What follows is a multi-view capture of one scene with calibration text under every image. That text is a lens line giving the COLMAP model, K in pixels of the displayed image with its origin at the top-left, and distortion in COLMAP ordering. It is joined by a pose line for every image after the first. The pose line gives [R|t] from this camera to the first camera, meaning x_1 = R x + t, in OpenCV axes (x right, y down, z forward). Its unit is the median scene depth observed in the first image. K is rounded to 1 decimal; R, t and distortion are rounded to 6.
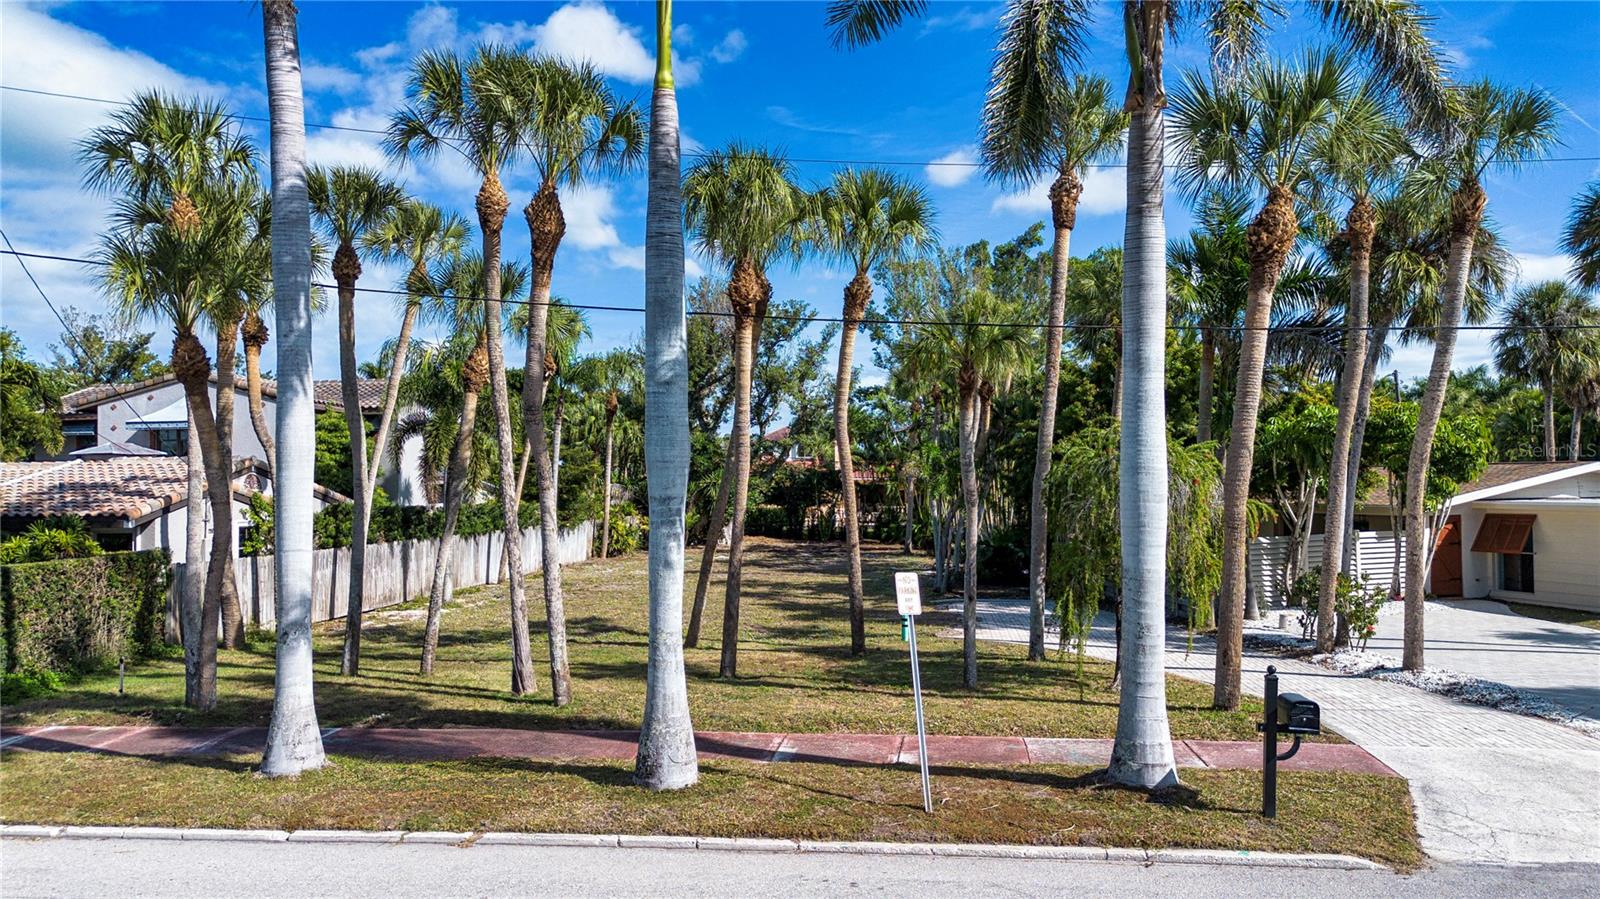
lens RADIAL K [[1125.6, 0, 798.8], [0, 1125.6, 458.7], [0, 0, 1]] dist [0.081502, -0.077037]
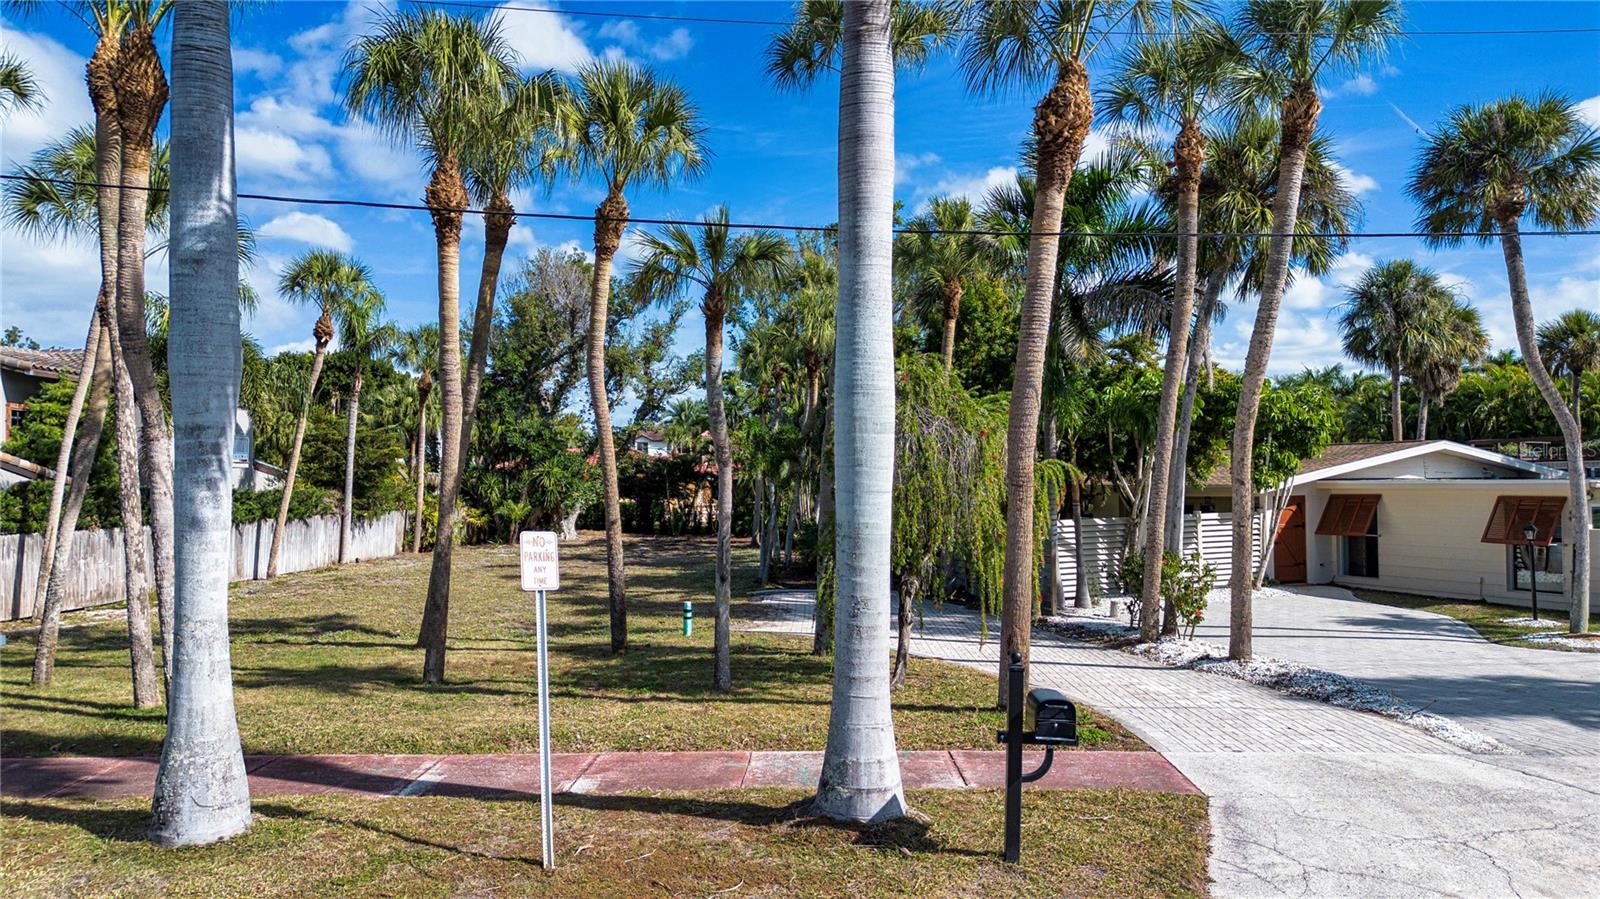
lens RADIAL K [[1128.6, 0, 798.8], [0, 1128.6, 457.6], [0, 0, 1]] dist [0.061709, -0.051460]
pose [[0.995629, 0.004514, 0.093288, 0.112583], [-0.004193, 0.999985, -0.003637, 0.033216], [-0.093303, 0.003230, 0.995633, 0.158917]]
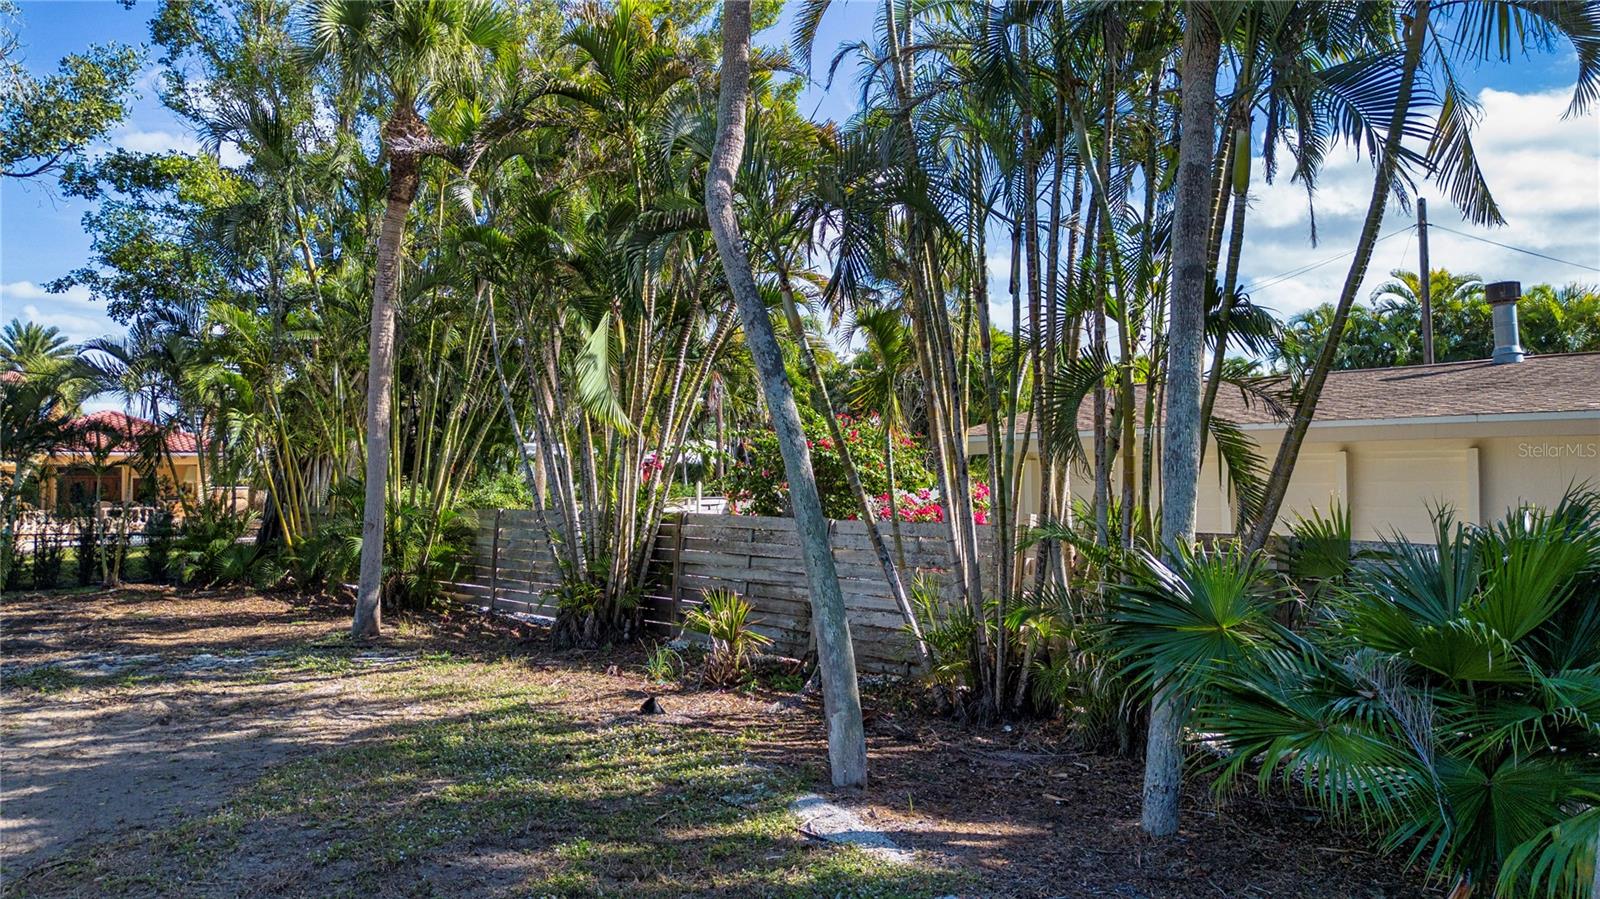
lens RADIAL K [[1128.6, 0, 798.8], [0, 1128.6, 457.6], [0, 0, 1]] dist [0.061709, -0.051460]
pose [[0.792900, 0.017275, 0.609107, 0.017611], [-0.011554, 0.999845, -0.013316, 0.100480], [-0.609242, 0.003520, 0.792976, 1.737790]]
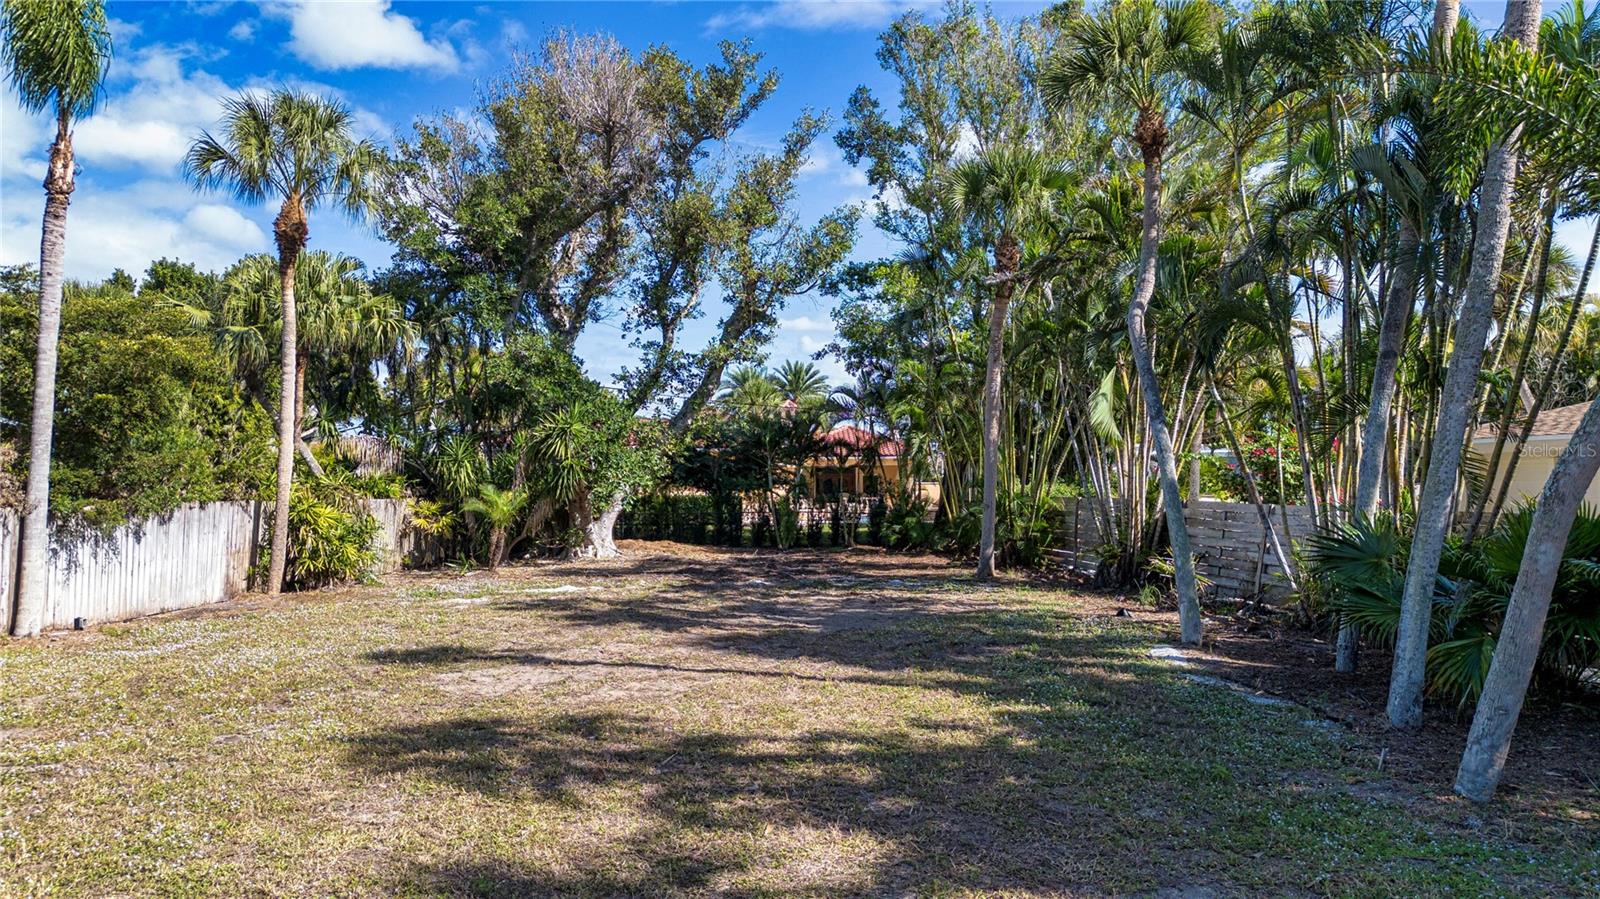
lens RADIAL K [[1128.6, 0, 798.8], [0, 1128.6, 457.6], [0, 0, 1]] dist [0.061709, -0.051460]
pose [[0.997603, 0.003212, 0.069127, -0.022492], [-0.002830, 0.999980, -0.005623, 0.095484], [-0.069143, 0.005414, 0.997592, 1.366200]]
